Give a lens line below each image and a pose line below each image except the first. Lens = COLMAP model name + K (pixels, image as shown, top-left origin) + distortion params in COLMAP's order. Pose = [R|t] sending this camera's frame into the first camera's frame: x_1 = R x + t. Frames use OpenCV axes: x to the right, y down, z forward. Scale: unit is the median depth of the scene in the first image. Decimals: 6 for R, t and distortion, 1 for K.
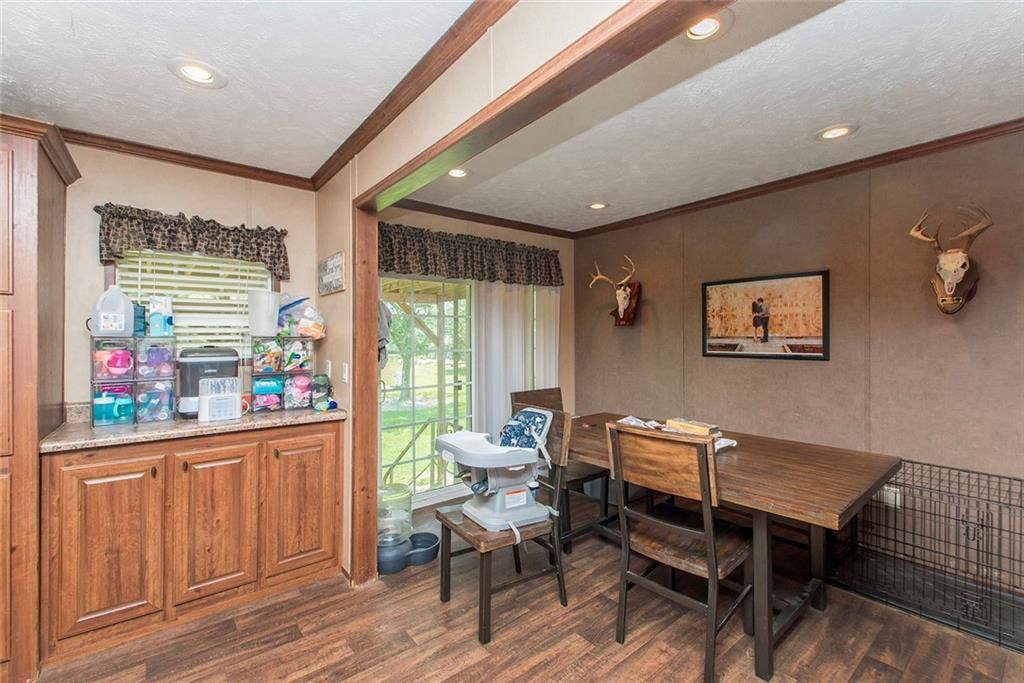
lens RADIAL K [[436.6, 0, 515.0], [0, 436.6, 334.4], [0, 0, 1]] dist [0.029553, -0.014648]
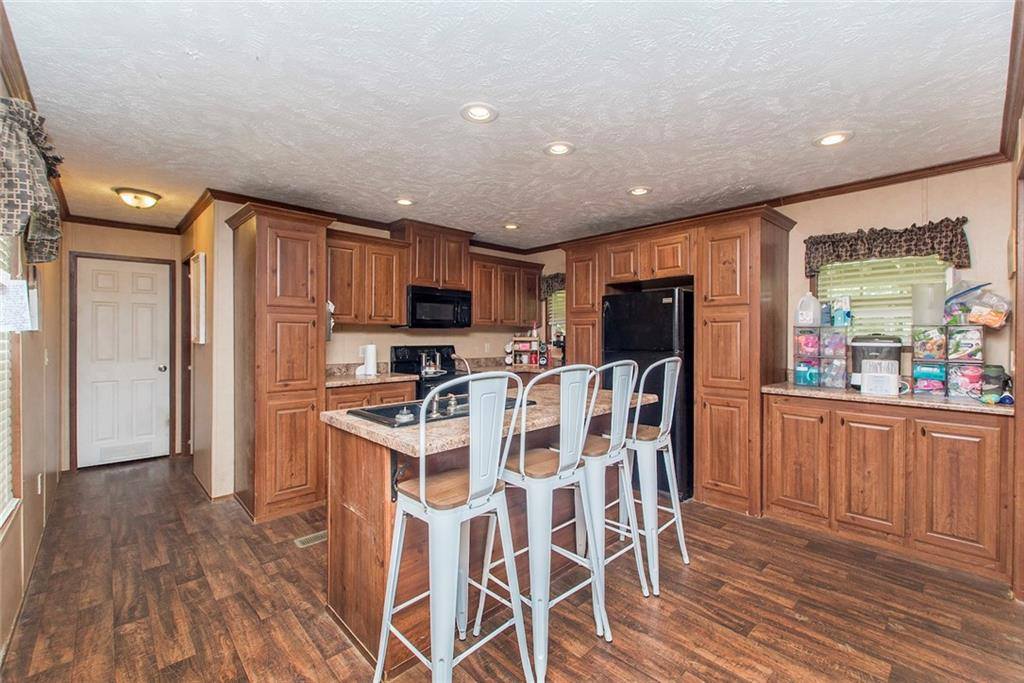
lens RADIAL K [[436.6, 0, 515.0], [0, 436.6, 334.4], [0, 0, 1]] dist [0.029553, -0.014648]
pose [[0.072145, 0.002844, -0.997390, 0.475871], [0.005398, 0.999980, 0.003242, 0.019619], [0.997380, -0.005618, 0.072128, -0.086027]]
